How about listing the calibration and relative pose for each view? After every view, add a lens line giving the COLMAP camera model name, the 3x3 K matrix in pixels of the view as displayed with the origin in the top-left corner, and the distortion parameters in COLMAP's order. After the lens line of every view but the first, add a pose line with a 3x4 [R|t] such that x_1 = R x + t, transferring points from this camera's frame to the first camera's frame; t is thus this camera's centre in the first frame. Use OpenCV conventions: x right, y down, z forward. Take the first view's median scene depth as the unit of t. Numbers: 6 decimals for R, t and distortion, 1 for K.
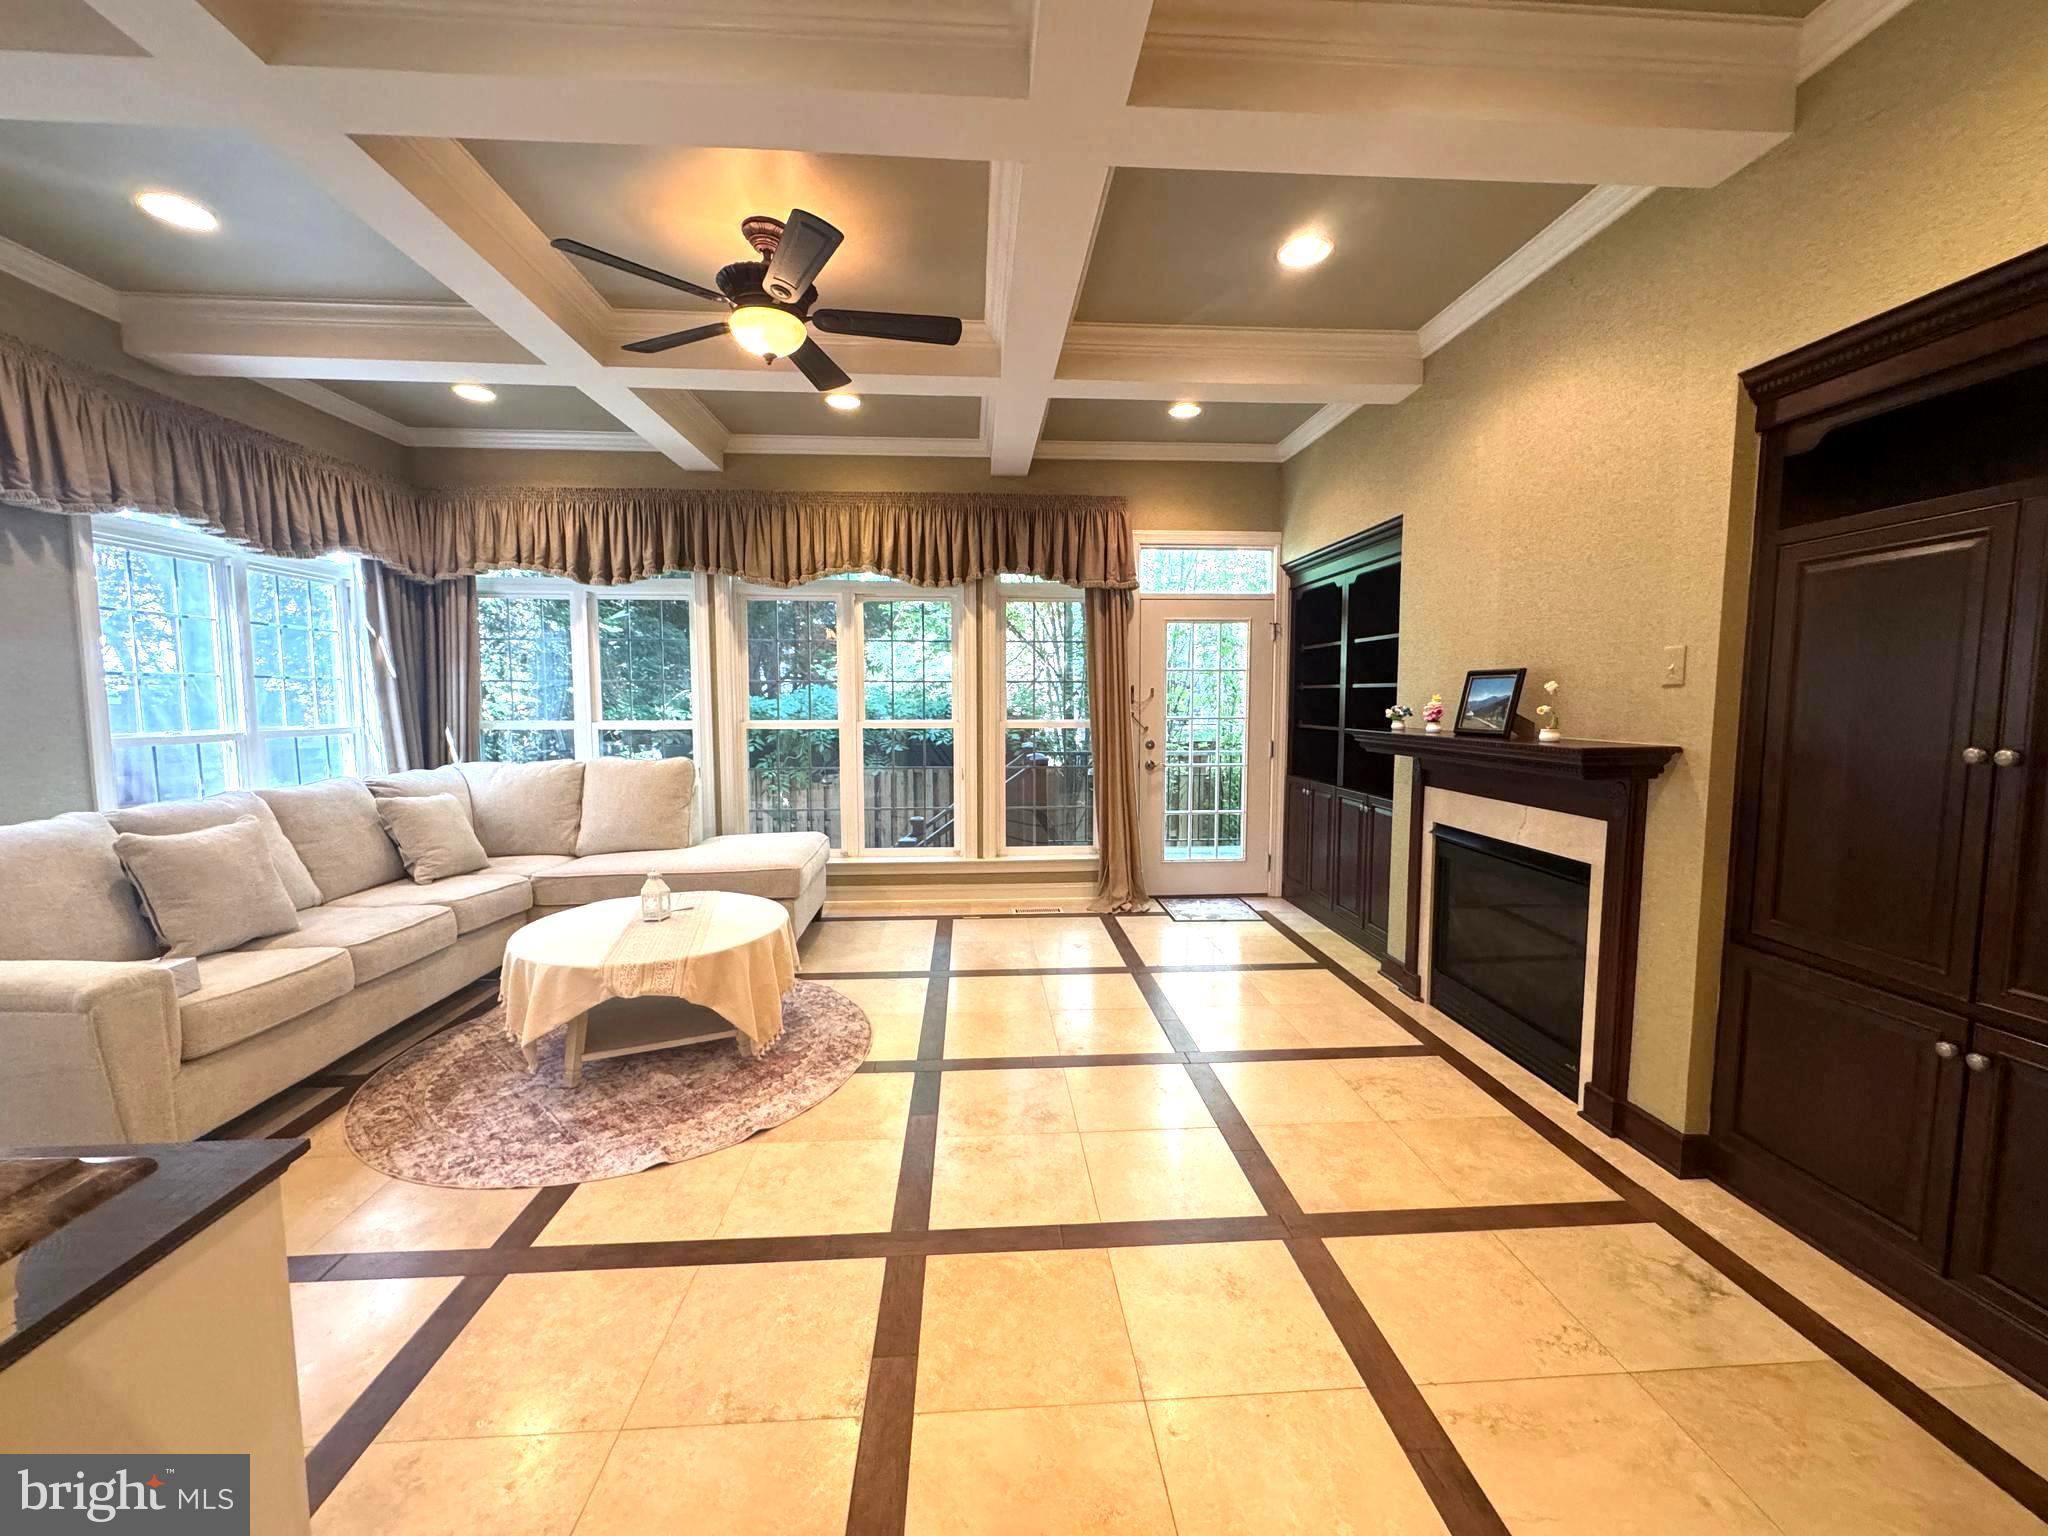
lens RADIAL K [[814.9, 0, 1025.2], [0, 814.9, 765.7], [0, 0, 1]] dist [-0.004179, -0.000402]
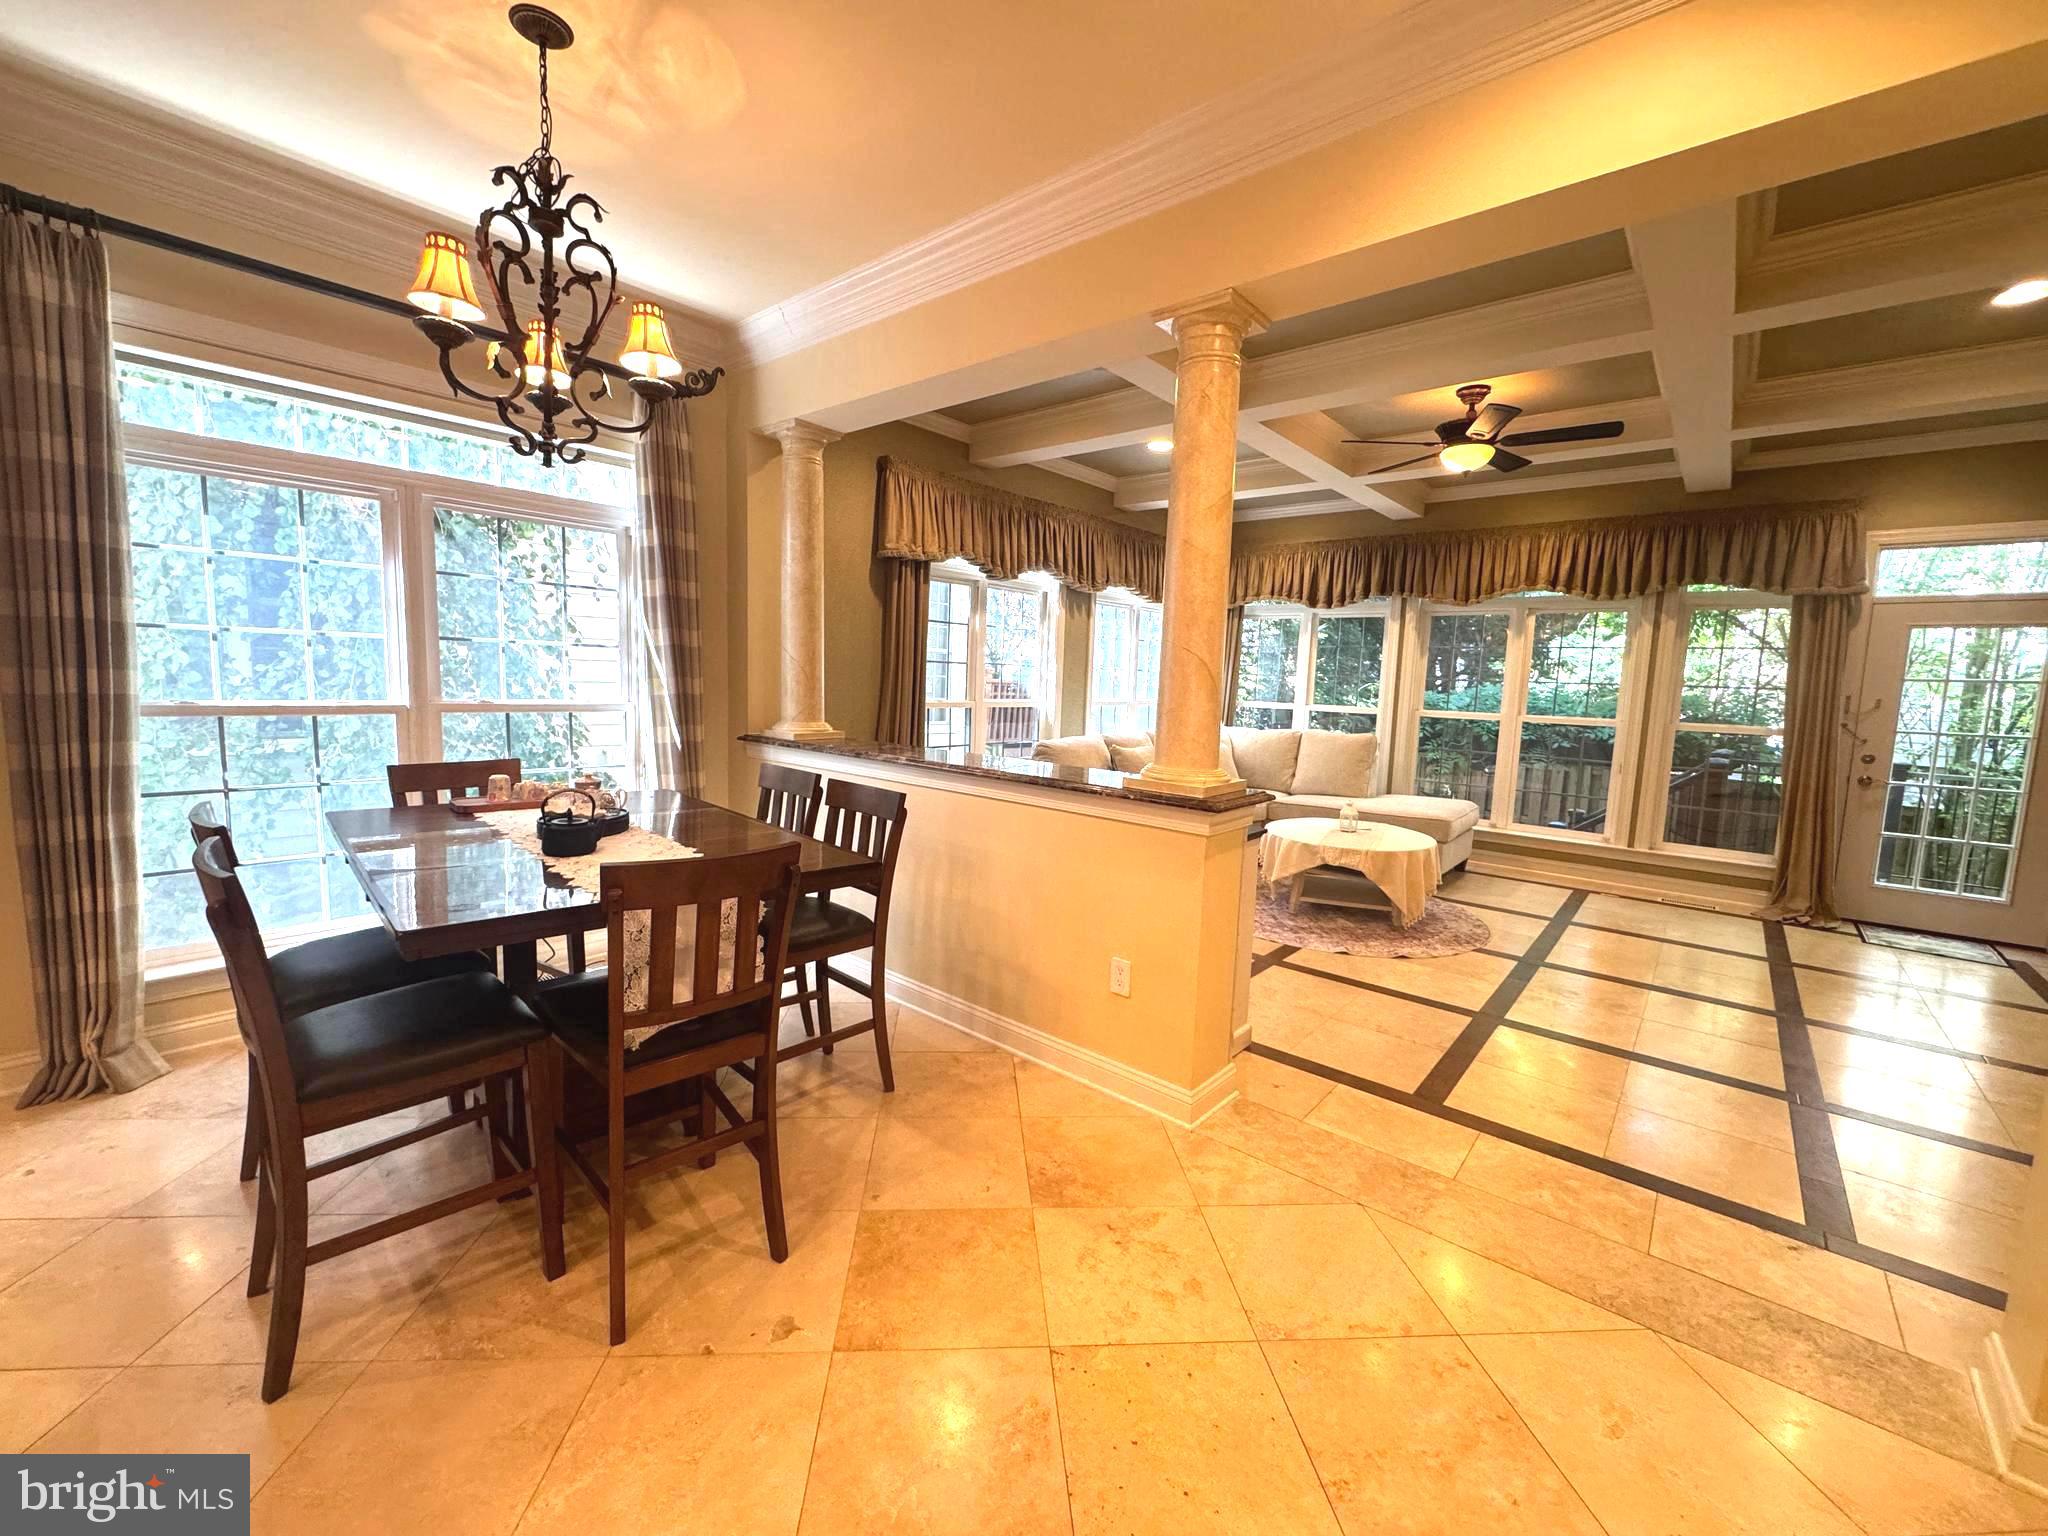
lens RADIAL K [[814.9, 0, 1024.4], [0, 814.9, 764.9], [0, 0, 1]] dist [-0.004179, -0.000402]
pose [[0.712274, 0.100283, -0.694701, 0.120473], [-0.092304, 0.994528, 0.048925, 0.027492], [0.695806, 0.029275, 0.717633, -0.375171]]
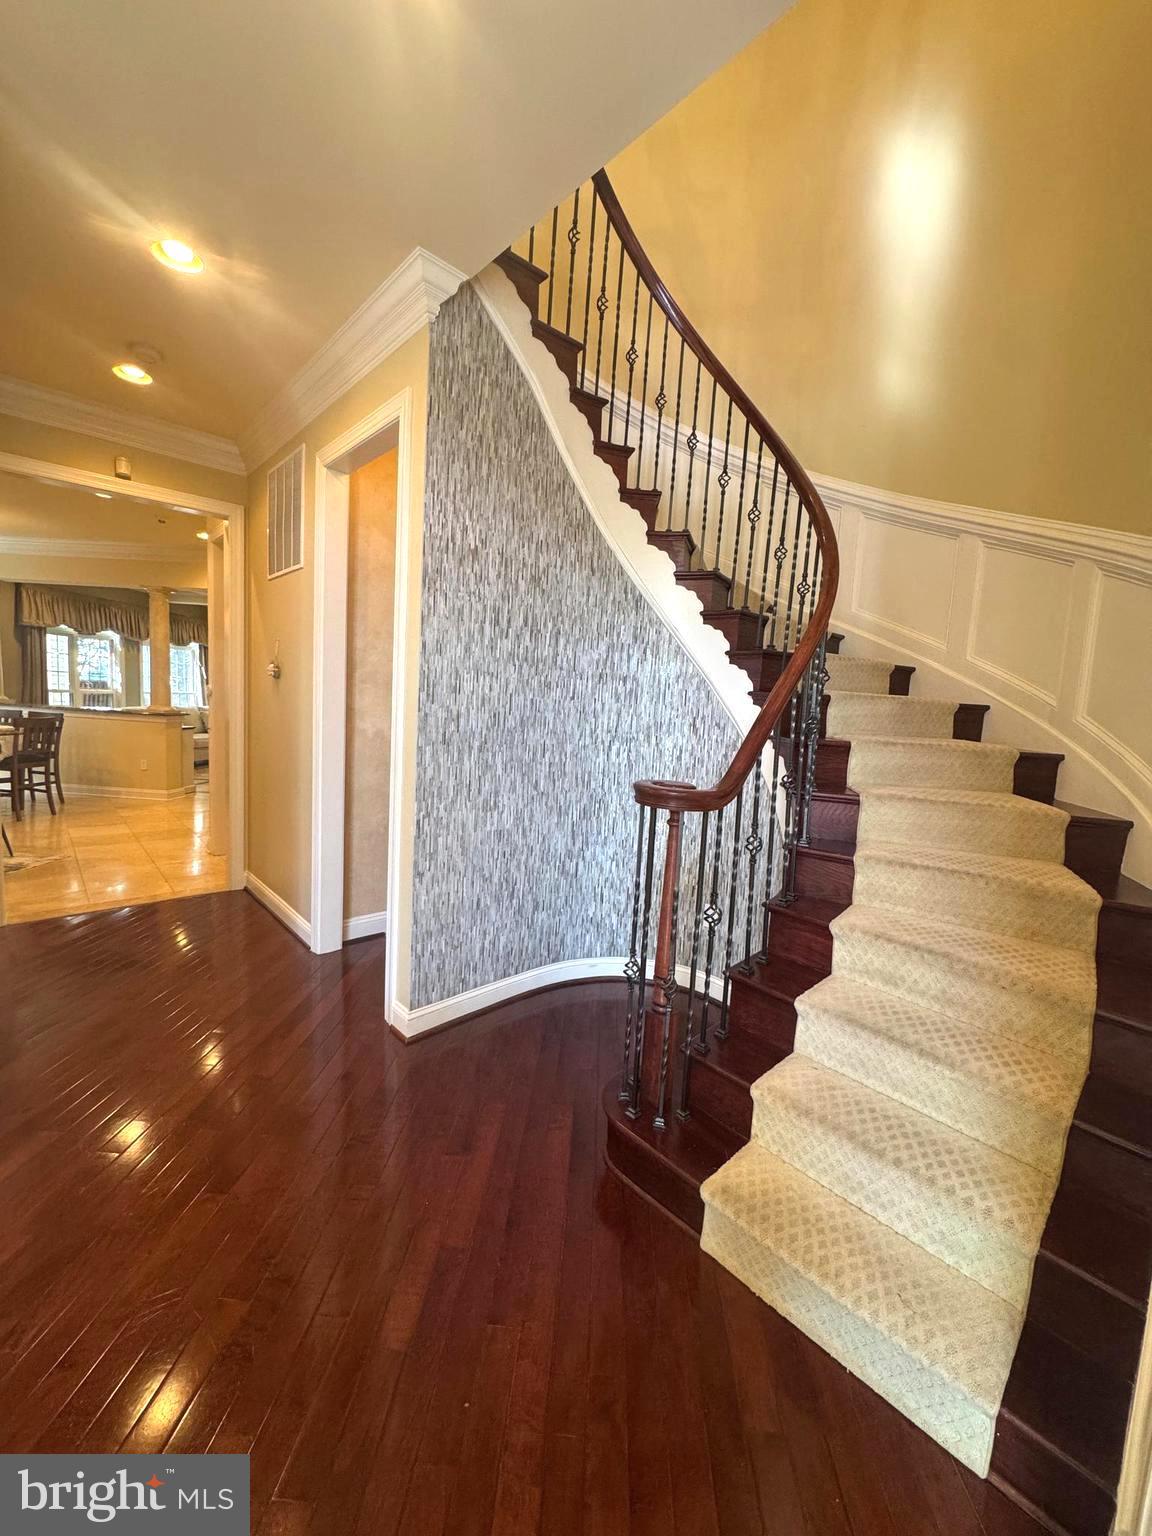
lens RADIAL K [[611.1, 0, 605.4], [0, 611.1, 770.4], [0, 0, 1]] dist [-0.004179, -0.000402]
pose [[0.994540, 0.072865, -0.074706, 1.047171], [-0.071189, 0.997153, 0.024869, 0.086727], [0.076306, -0.019415, 0.996895, -1.350014]]
